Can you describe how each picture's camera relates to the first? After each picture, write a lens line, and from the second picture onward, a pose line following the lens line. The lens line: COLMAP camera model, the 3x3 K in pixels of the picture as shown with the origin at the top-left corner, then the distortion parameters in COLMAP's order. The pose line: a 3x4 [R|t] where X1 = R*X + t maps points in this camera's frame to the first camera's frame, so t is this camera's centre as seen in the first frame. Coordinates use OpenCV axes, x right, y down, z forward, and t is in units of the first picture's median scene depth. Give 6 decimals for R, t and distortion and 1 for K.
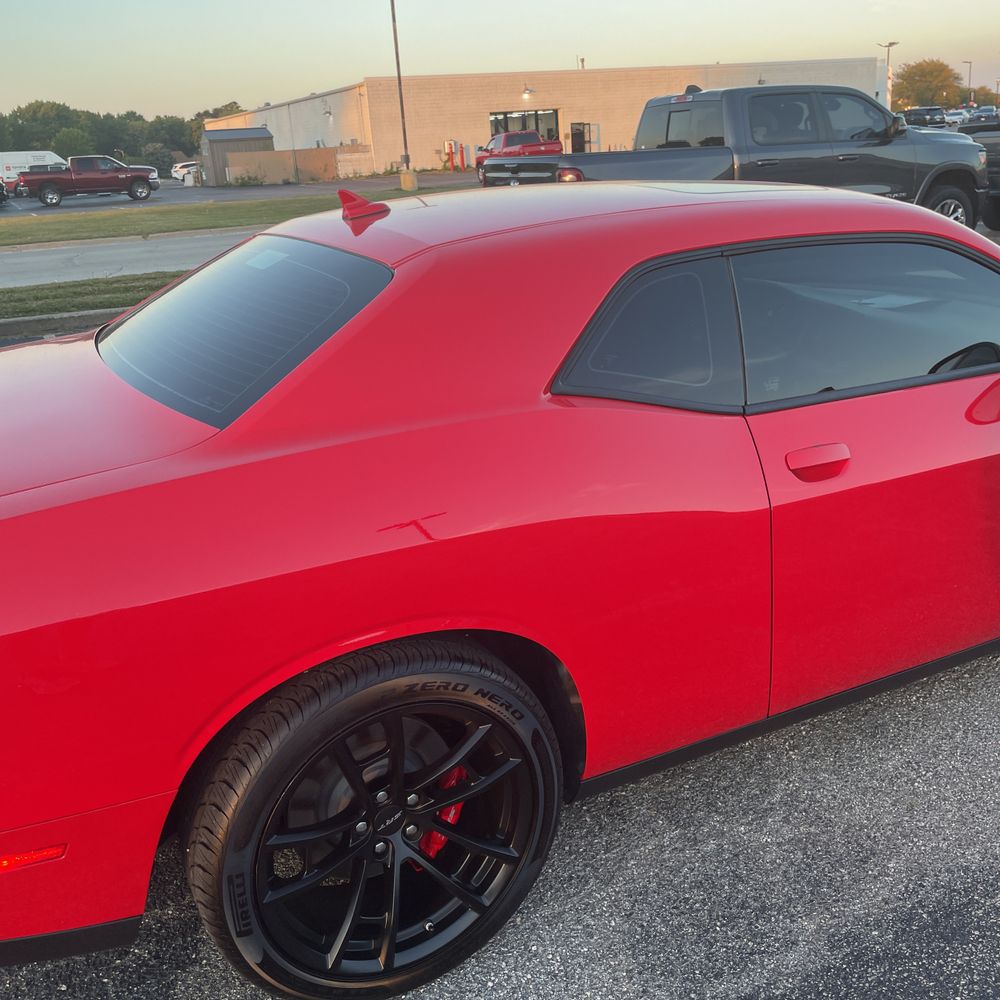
lens RADIAL K [[1033.4, 0, 504.1], [0, 1033.4, 479.6], [0, 0, 1]] dist [0.086960, -0.118758]
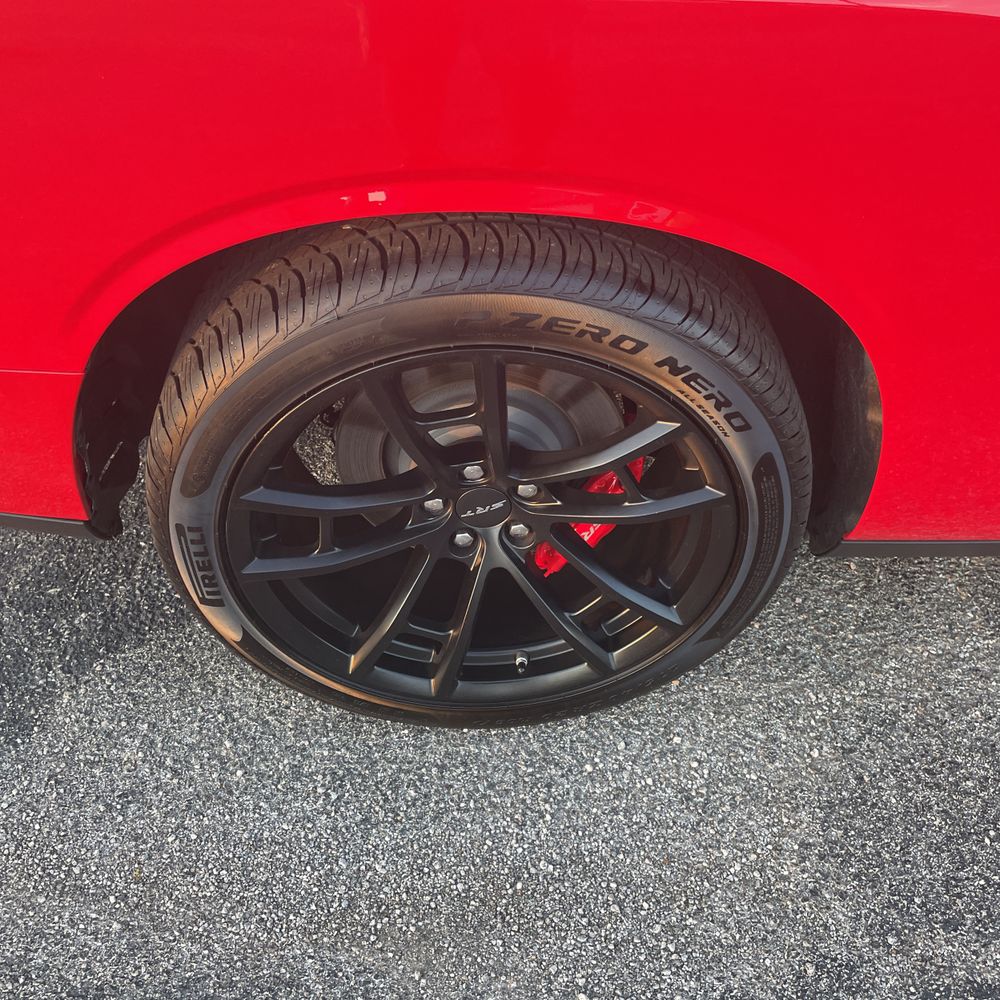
lens RADIAL K [[1035.7, 0, 505.2], [0, 1035.7, 497.9], [0, 0, 1]] dist [0.087011, -0.124888]
pose [[0.901688, 0.339058, -0.268327, 0.044798], [-0.182479, 0.860995, 0.474751, 0.029370], [0.391996, -0.379113, 0.838220, 0.391327]]
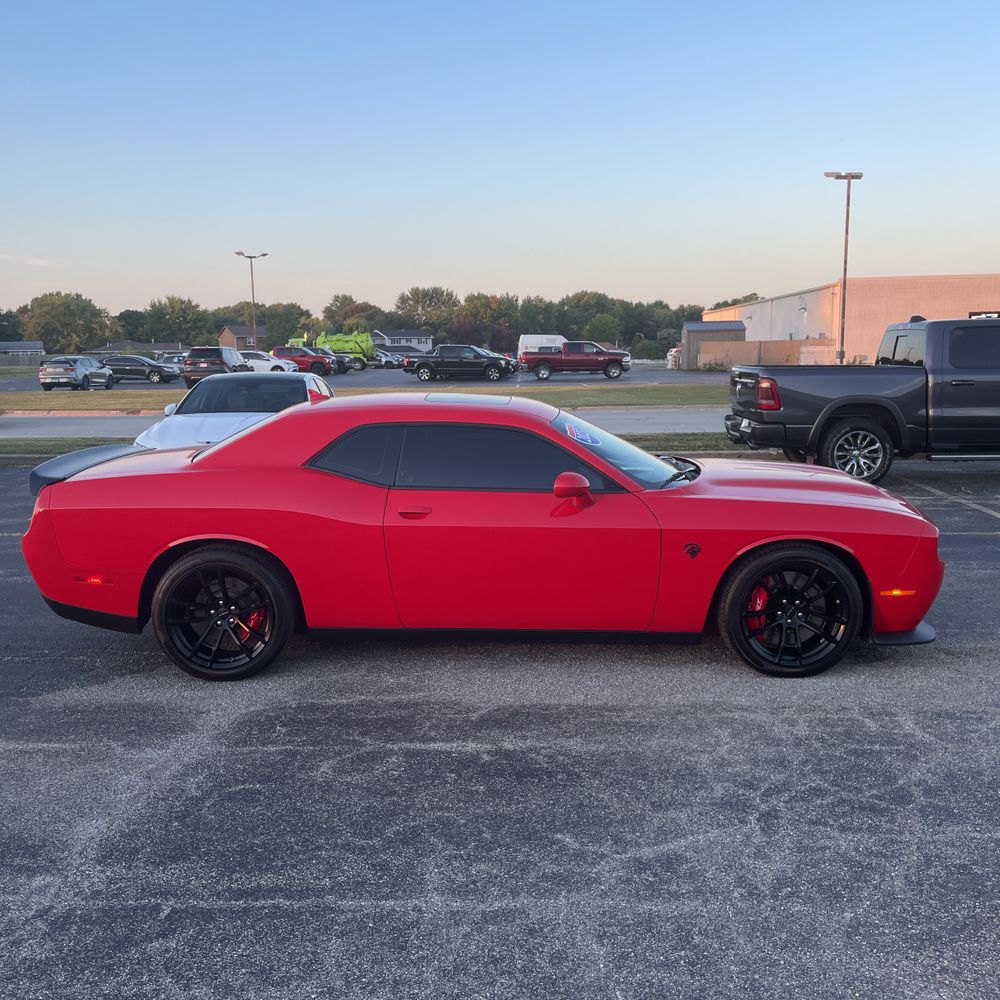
lens RADIAL K [[1026.4, 0, 480.2], [0, 1026.4, 499.7], [0, 0, 1]] dist [0.112702, -0.193603]
pose [[0.874284, 0.116287, -0.471280, 1.307967], [-0.184359, 0.977680, -0.100770, 0.139103], [0.449043, 0.174986, 0.876208, -0.853697]]
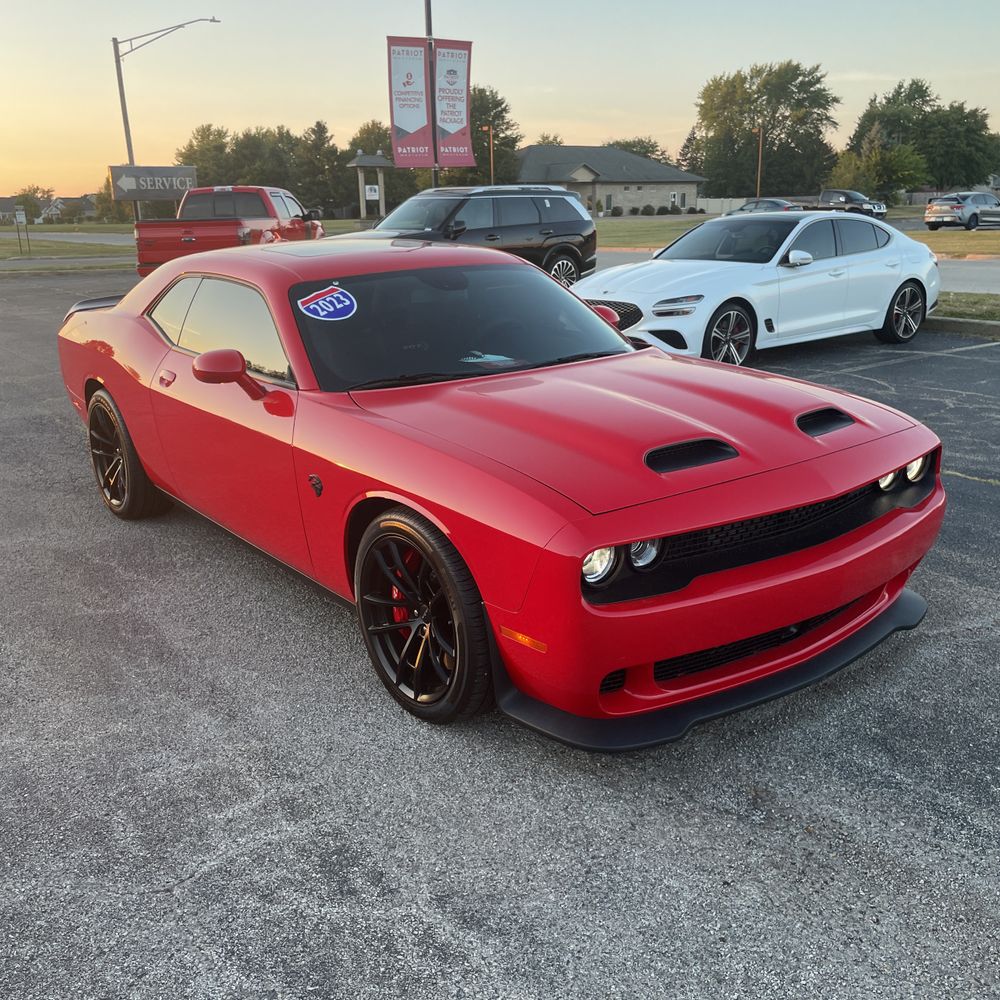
lens RADIAL K [[1024.2, 0, 496.7], [0, 1024.2, 505.2], [0, 0, 1]] dist [0.084466, -0.118471]
pose [[0.170586, 0.326610, -0.929638, 2.044300], [-0.288784, 0.918609, 0.269744, -0.450132], [0.942075, 0.222450, 0.251021, 0.974501]]
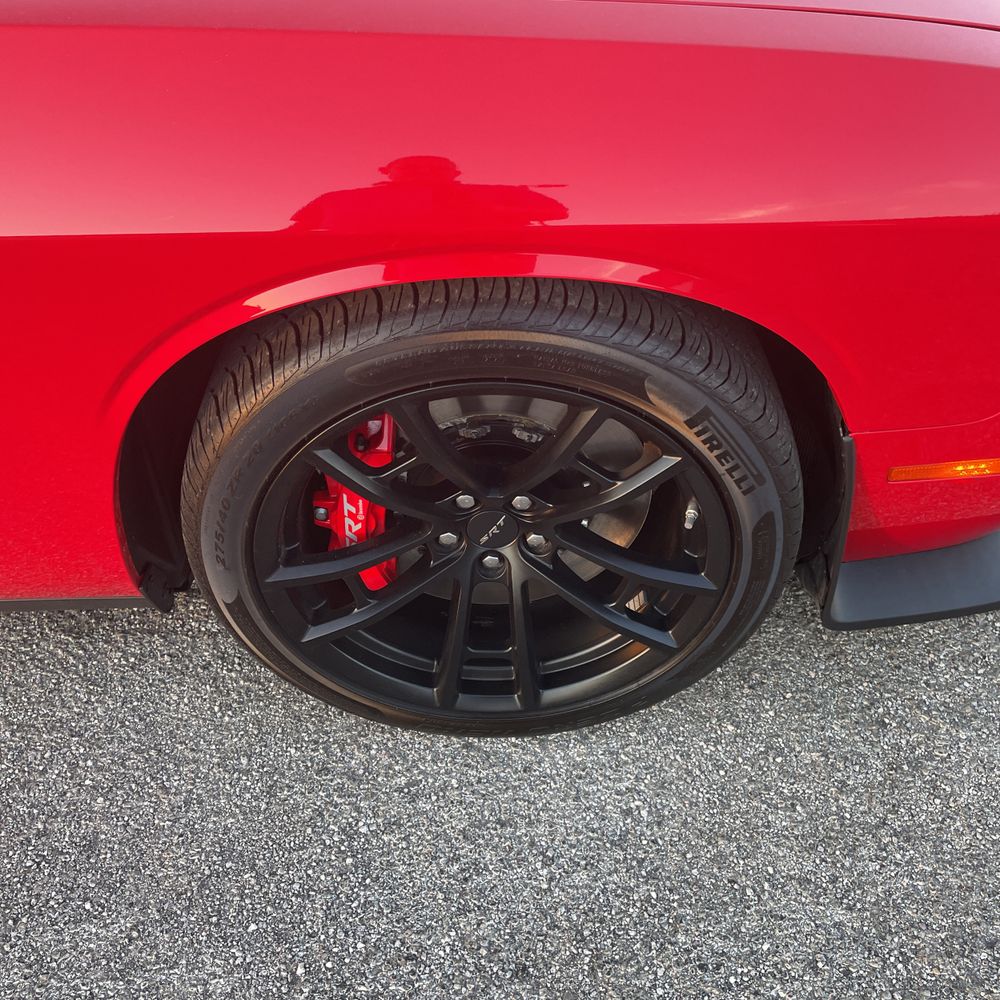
lens RADIAL K [[1024.2, 0, 496.7], [0, 1024.2, 505.2], [0, 0, 1]] dist [0.084466, -0.118471]
pose [[0.883693, 0.338258, -0.323524, 1.056605], [-0.152765, 0.861772, 0.483748, -0.199952], [0.442435, -0.378062, 0.813216, 0.860688]]
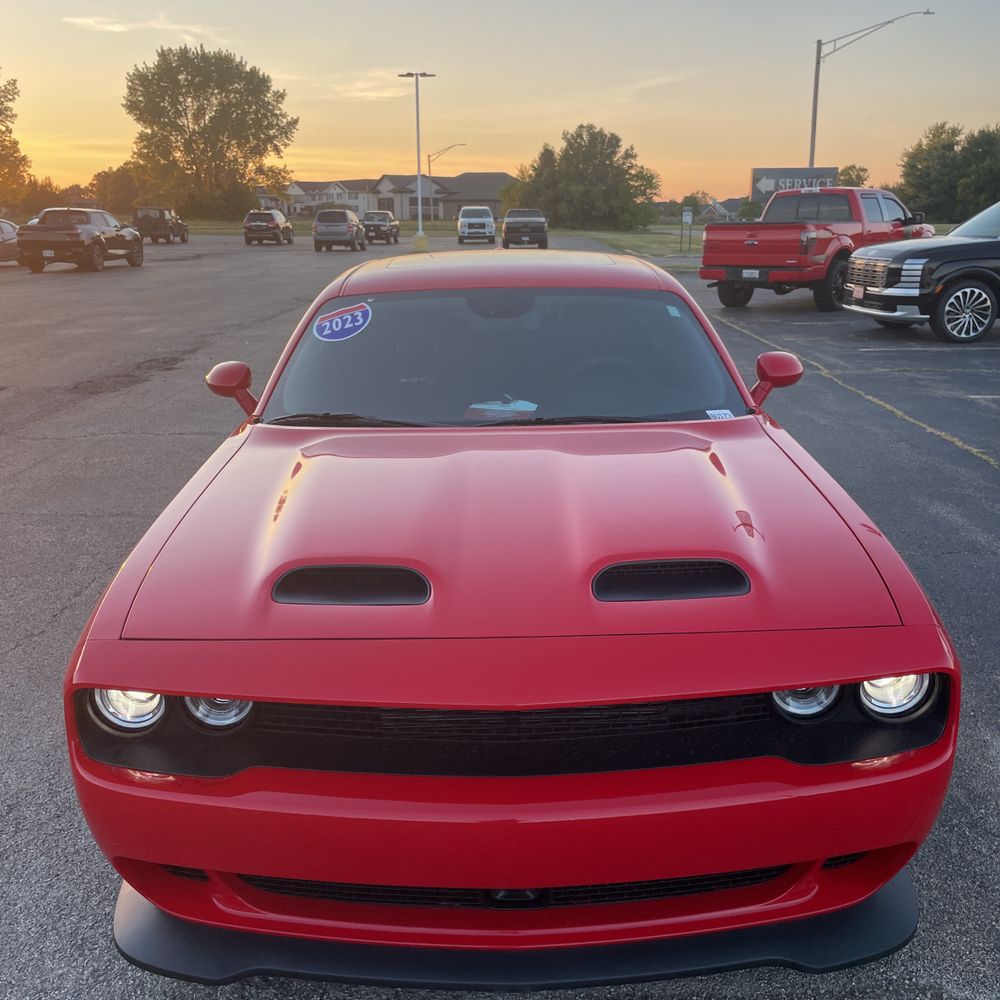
lens RADIAL K [[1024.9, 0, 499.0], [0, 1024.9, 497.3], [0, 0, 1]] dist [0.079759, -0.105909]
pose [[-0.456629, 0.291228, -0.840640, 1.587187], [-0.242503, 0.868378, 0.432564, -0.673726], [0.855968, 0.401379, -0.325903, 1.762903]]
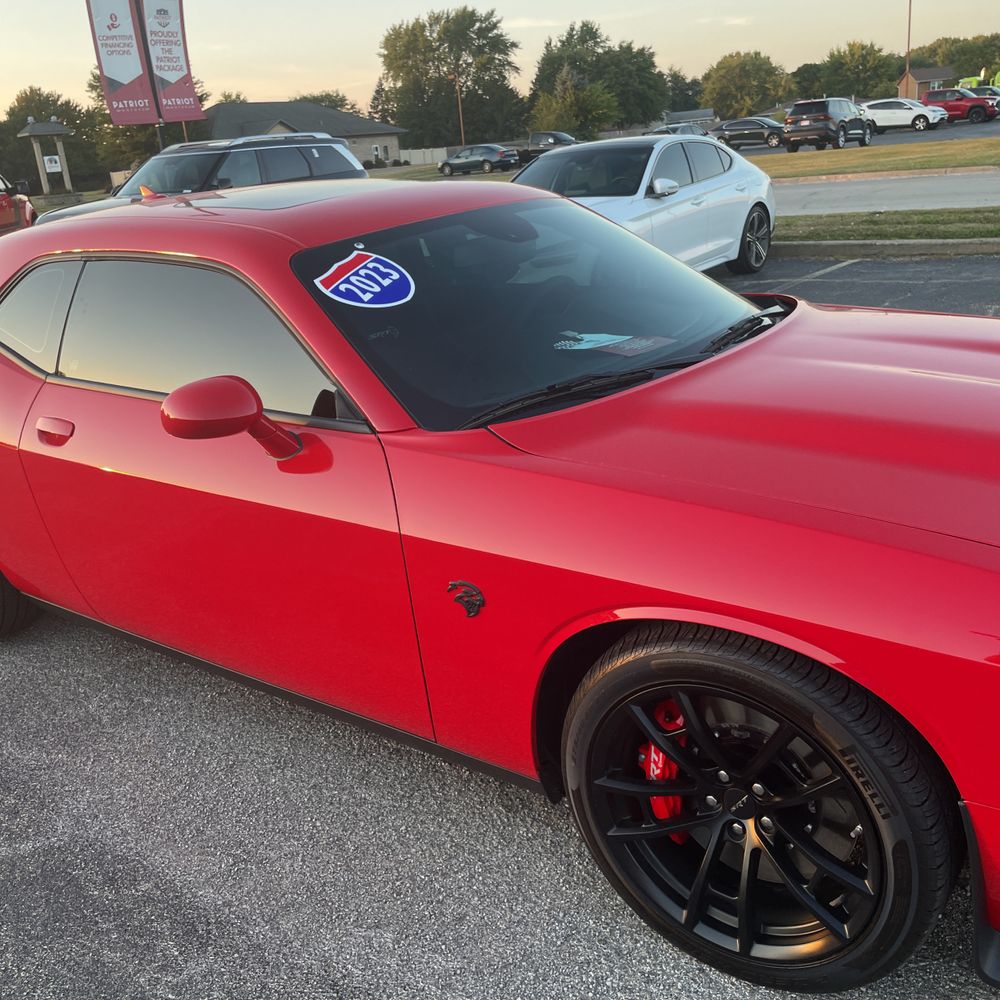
lens RADIAL K [[1024.2, 0, 496.7], [0, 1024.2, 505.2], [0, 0, 1]] dist [0.084466, -0.118471]
pose [[0.442051, 0.314142, -0.840182, 1.370819], [-0.213804, 0.946572, 0.241431, -0.297163], [0.871136, 0.072910, 0.485599, 0.725609]]
